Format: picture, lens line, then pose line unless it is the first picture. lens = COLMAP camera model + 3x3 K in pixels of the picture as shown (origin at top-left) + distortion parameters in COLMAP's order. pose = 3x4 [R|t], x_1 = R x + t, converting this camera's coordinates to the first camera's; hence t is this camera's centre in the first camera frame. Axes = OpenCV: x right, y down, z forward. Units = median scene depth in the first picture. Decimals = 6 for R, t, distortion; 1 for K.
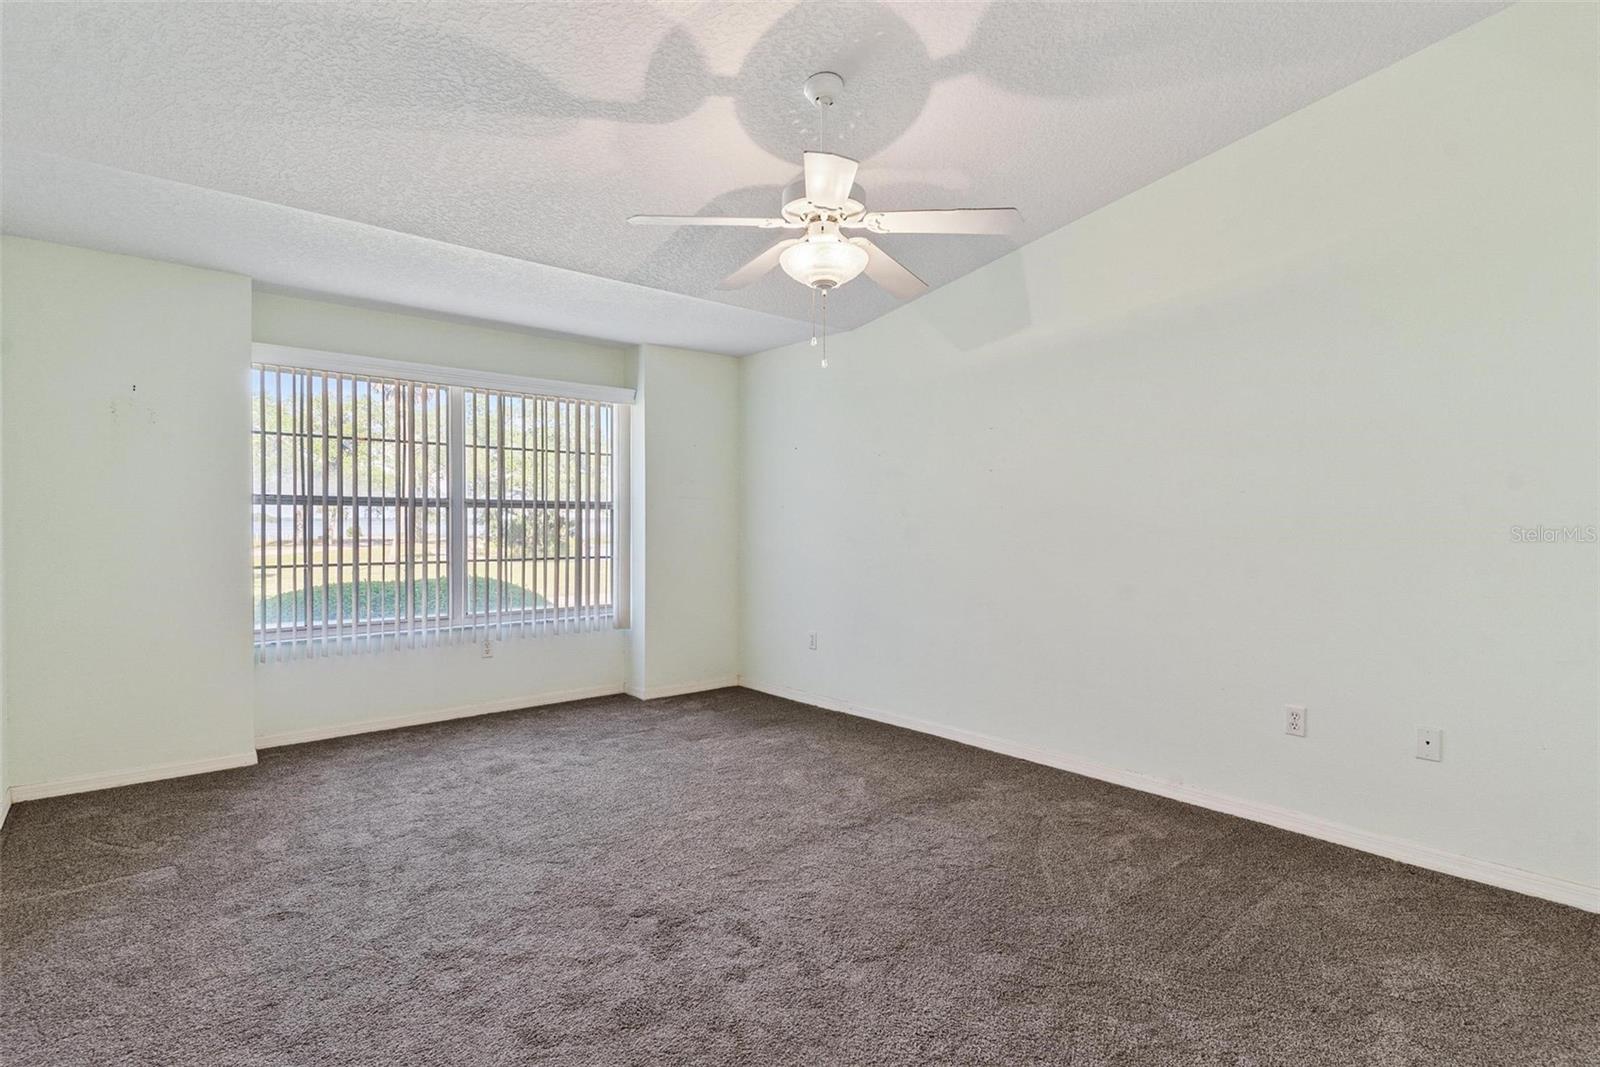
lens RADIAL K [[785.3, 0, 800.0], [0, 785.3, 533.5], [0, 0, 1]] dist [0.001413, -0.000356]
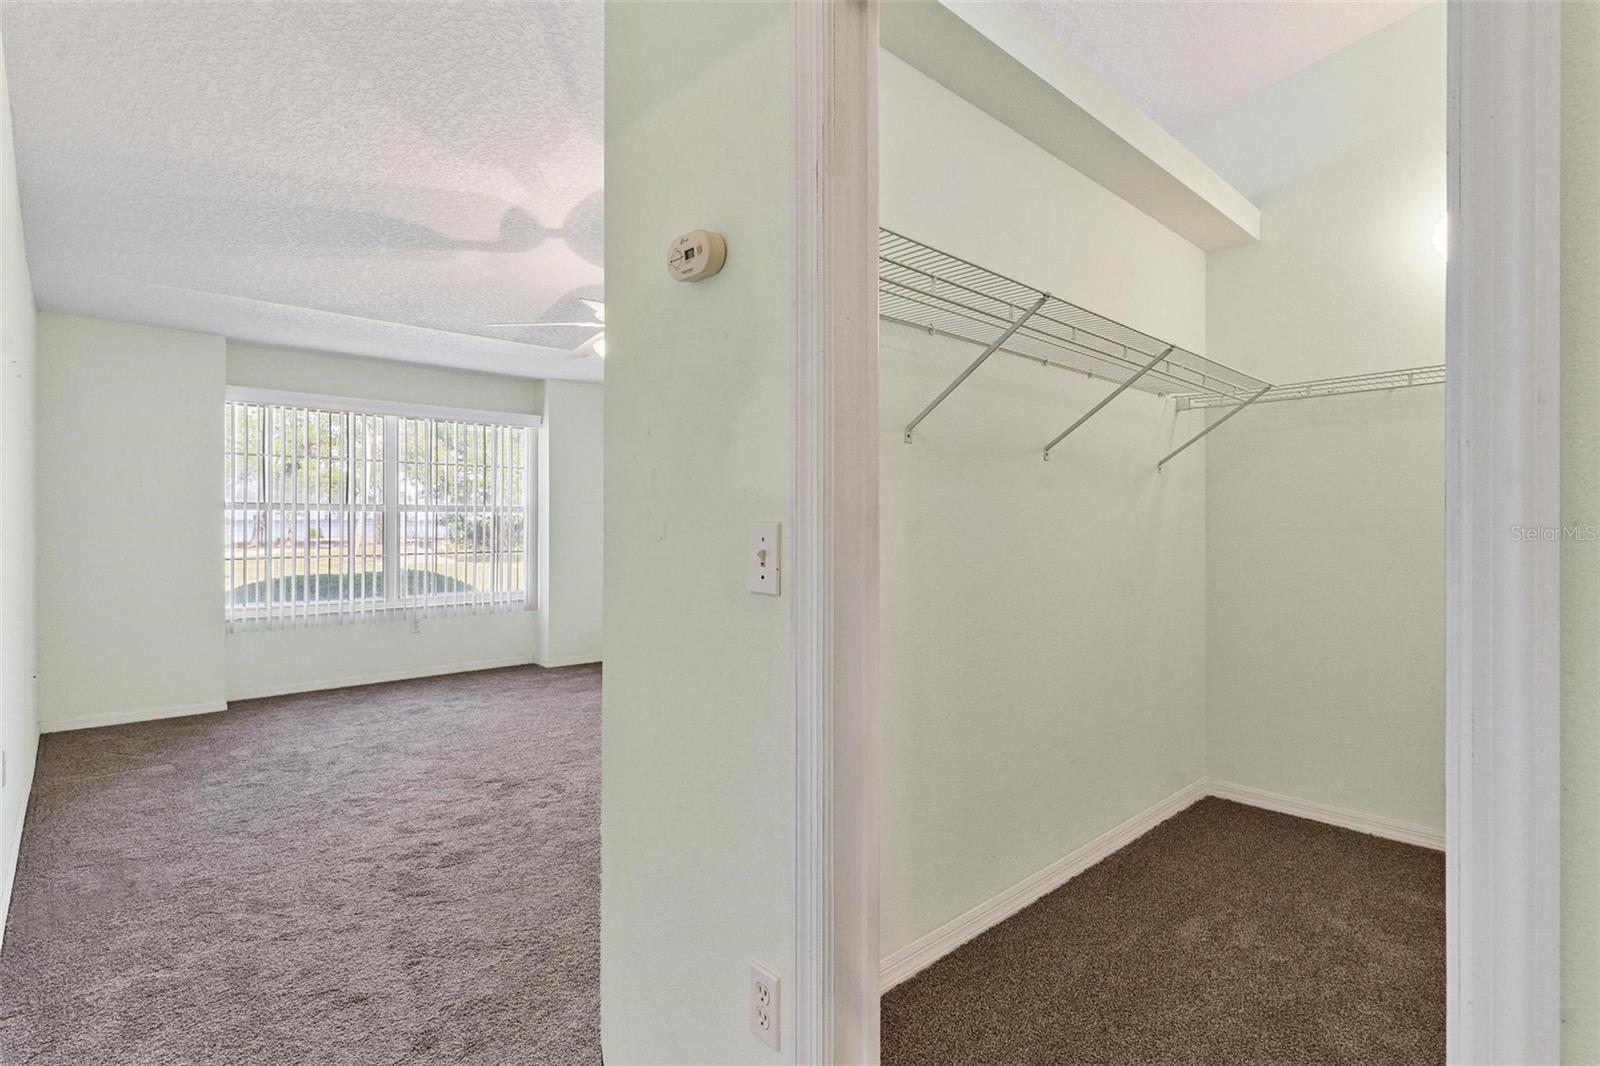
lens RADIAL K [[779.1, 0, 797.7], [0, 779.1, 522.7], [0, 0, 1]] dist [0.001399, 0.000093]
pose [[0.999268, -0.001456, 0.038230, 0.264132], [0.002032, 0.999885, -0.015048, 0.006951], [-0.038204, 0.015114, 0.999156, -0.427398]]
